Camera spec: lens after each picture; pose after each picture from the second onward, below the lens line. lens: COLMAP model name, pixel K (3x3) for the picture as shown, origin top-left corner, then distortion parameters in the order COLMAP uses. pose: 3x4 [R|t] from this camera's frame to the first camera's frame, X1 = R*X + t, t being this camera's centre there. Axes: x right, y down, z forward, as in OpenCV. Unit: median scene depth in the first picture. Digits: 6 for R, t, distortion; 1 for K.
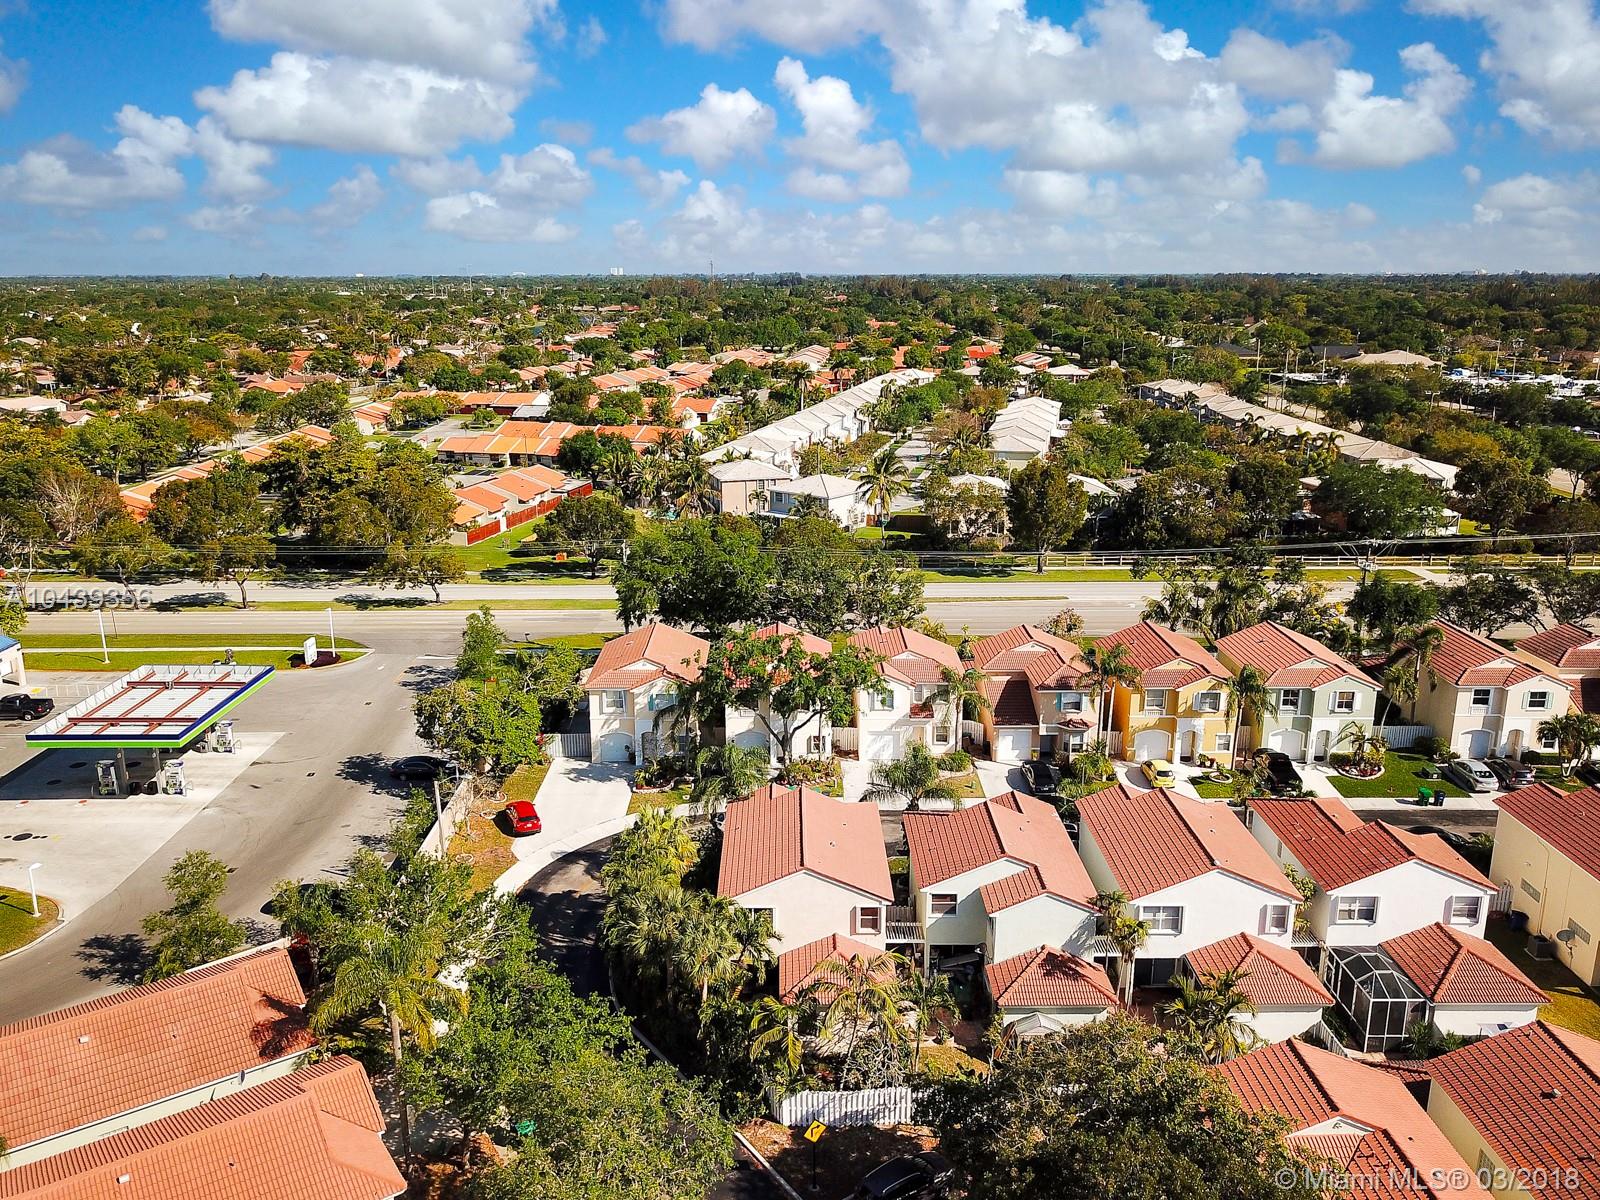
lens RADIAL K [[1222.4, 0, 803.2], [0, 1222.4, 592.1], [0, 0, 1]] dist [0.051686, -0.003388]
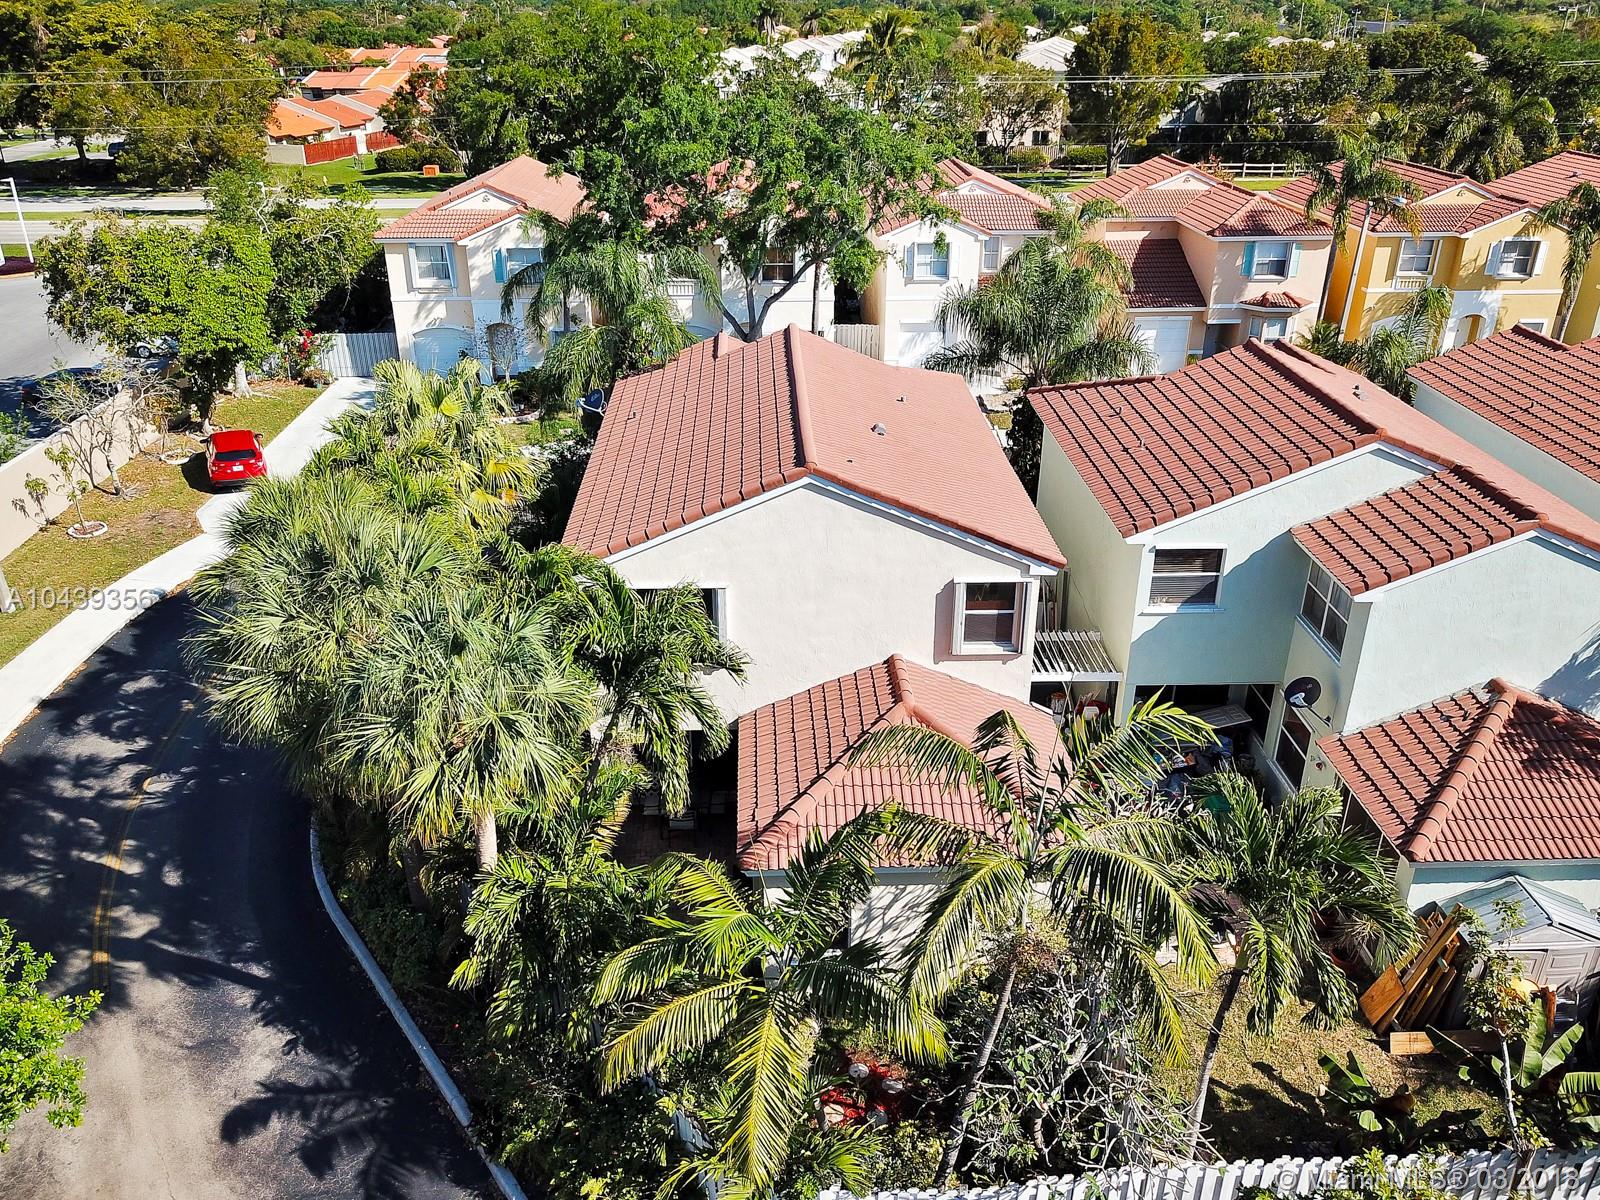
lens RADIAL K [[1232.1, 0, 796.3], [0, 1232.1, 599.2], [0, 0, 1]] dist [0.006808, -0.010119]
pose [[0.999734, -0.012236, 0.019530, -0.007333], [0.008082, 0.979747, 0.200076, 0.152723], [-0.021583, -0.199865, 0.979586, 0.525585]]
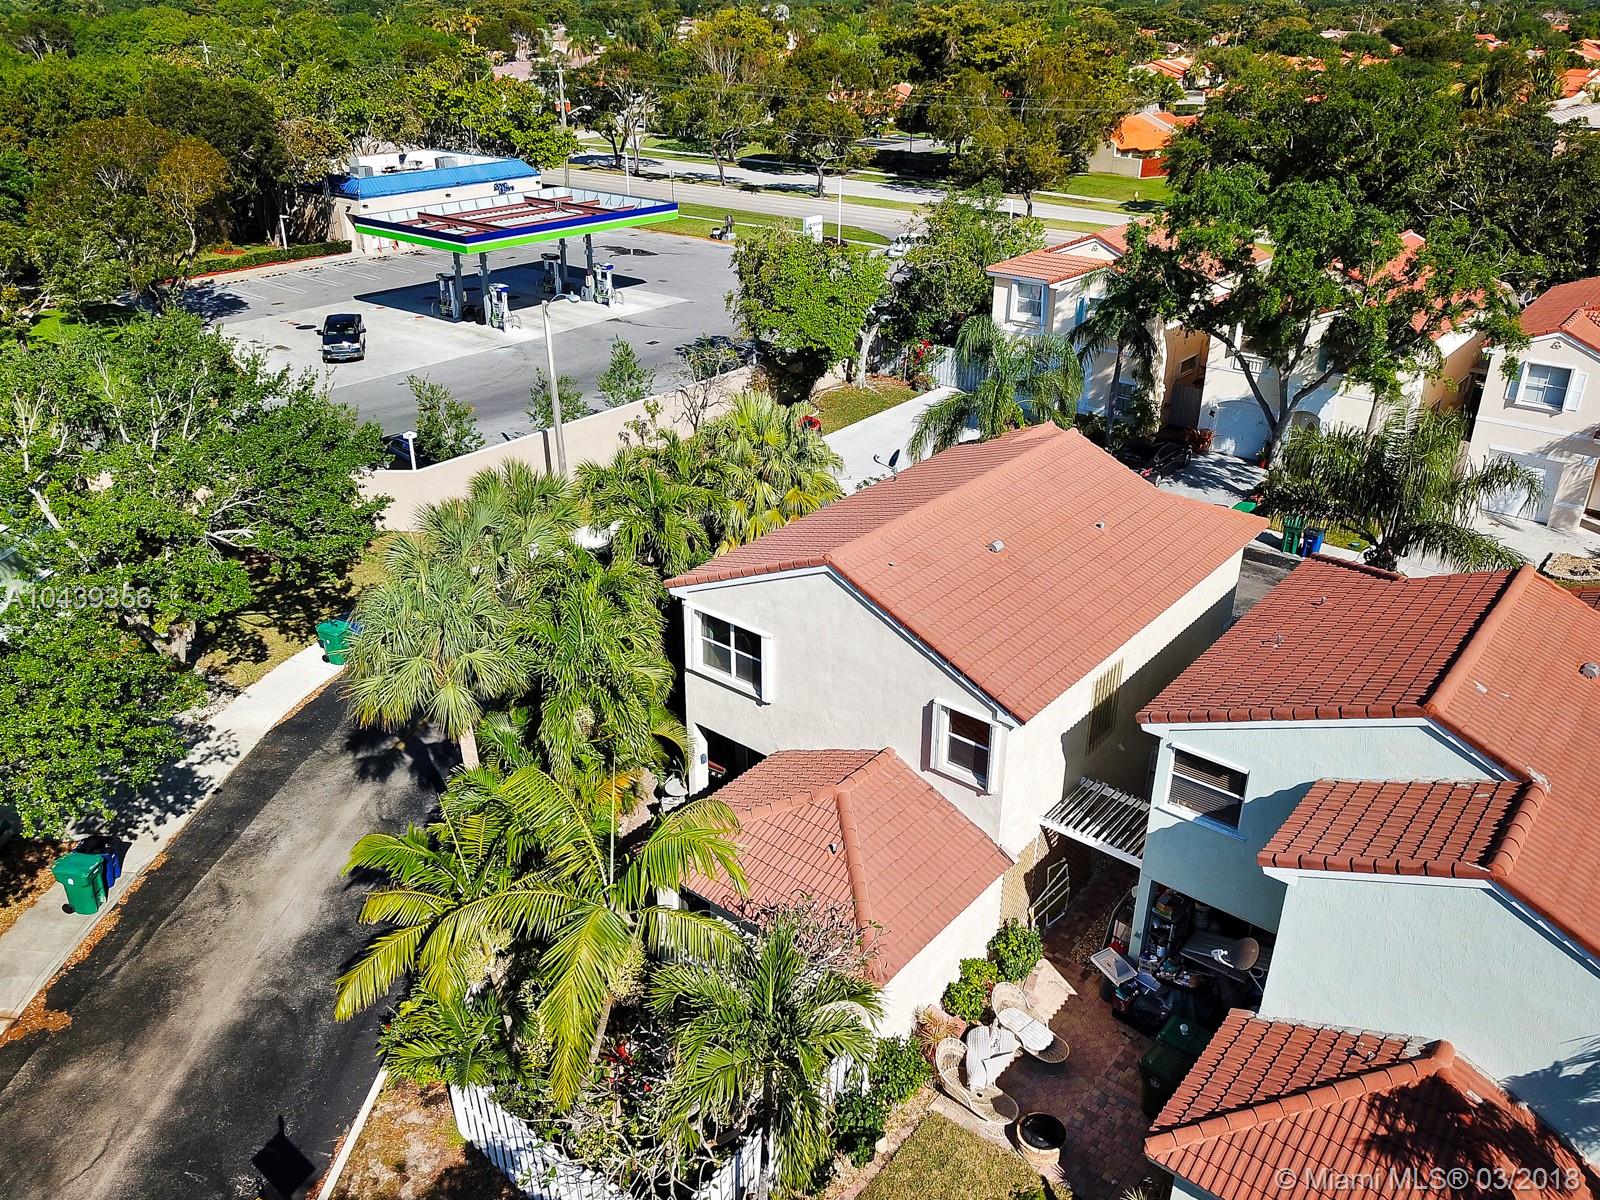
lens RADIAL K [[1243.8, 0, 792.9], [0, 1243.8, 600.8], [0, 0, 1]] dist [-0.012260, -0.001244]
pose [[0.764820, 0.281408, -0.579534, 0.174736], [-0.158587, 0.954113, 0.254006, 0.111839], [0.624421, -0.102362, 0.774352, 0.551190]]
